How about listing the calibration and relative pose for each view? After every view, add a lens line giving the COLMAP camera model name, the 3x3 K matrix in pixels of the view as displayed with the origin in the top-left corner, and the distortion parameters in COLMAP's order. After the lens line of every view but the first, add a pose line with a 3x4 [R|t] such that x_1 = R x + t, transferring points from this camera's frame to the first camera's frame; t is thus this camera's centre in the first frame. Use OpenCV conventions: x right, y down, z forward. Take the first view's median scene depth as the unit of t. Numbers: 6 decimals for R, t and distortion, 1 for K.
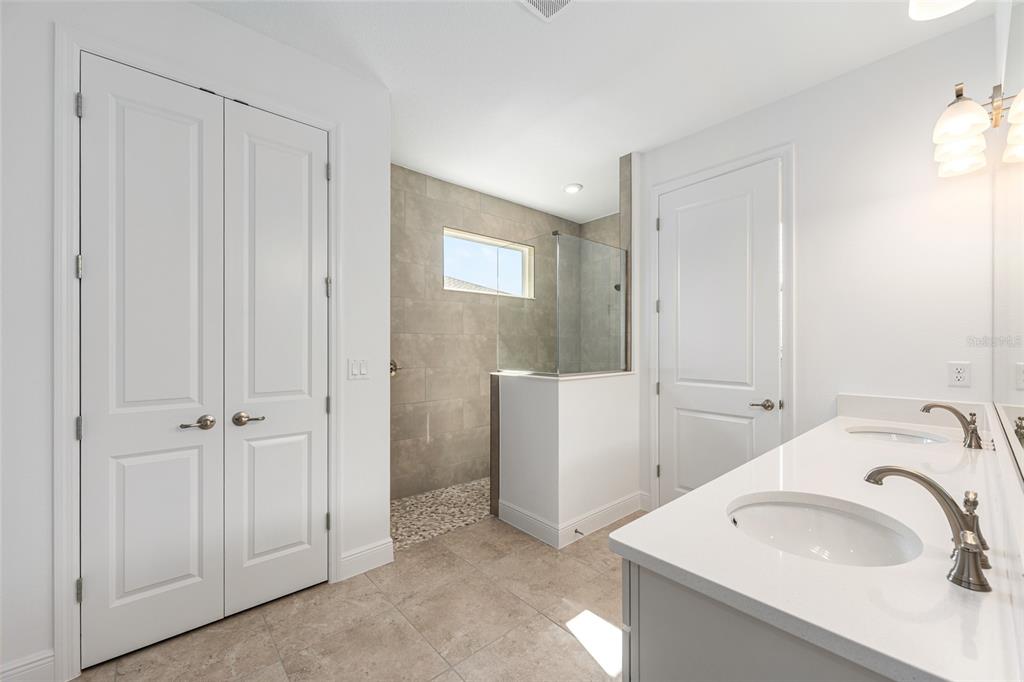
lens RADIAL K [[404.7, 0, 512.0], [0, 404.7, 341.0], [0, 0, 1]] dist [0.001959, 0.000208]
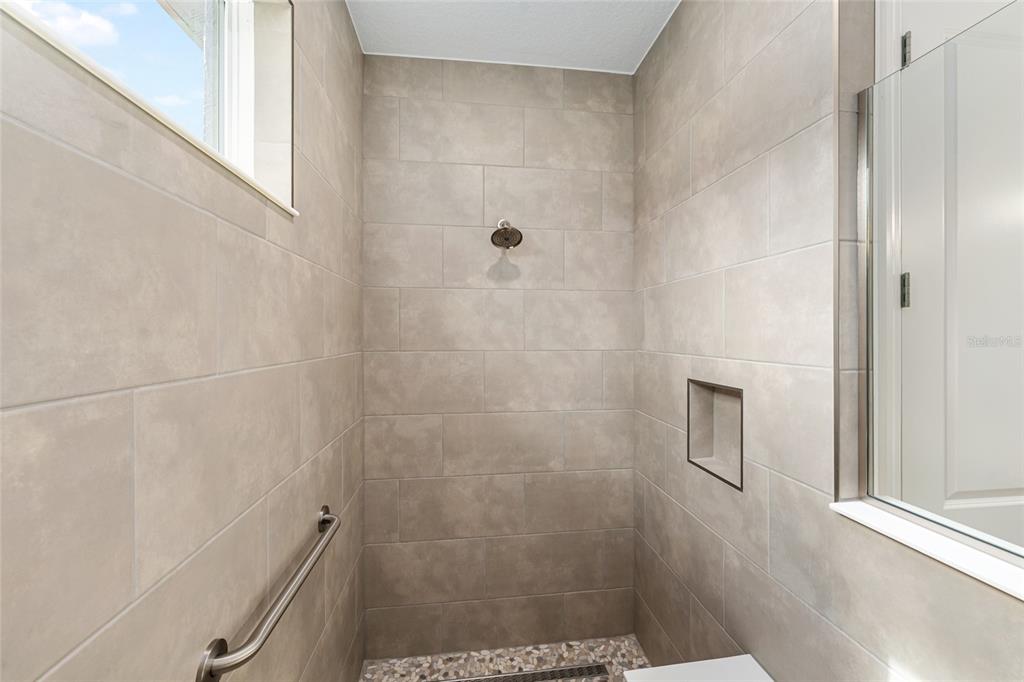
lens RADIAL K [[409.1, 0, 516.6], [0, 409.1, 332.7], [0, 0, 1]] dist [0.000062, -0.000037]
pose [[0.568084, -0.002639, 0.822967, -0.067456], [-0.000048, 0.999995, 0.003240, -0.029843], [-0.822971, -0.001880, 0.568080, 0.689474]]
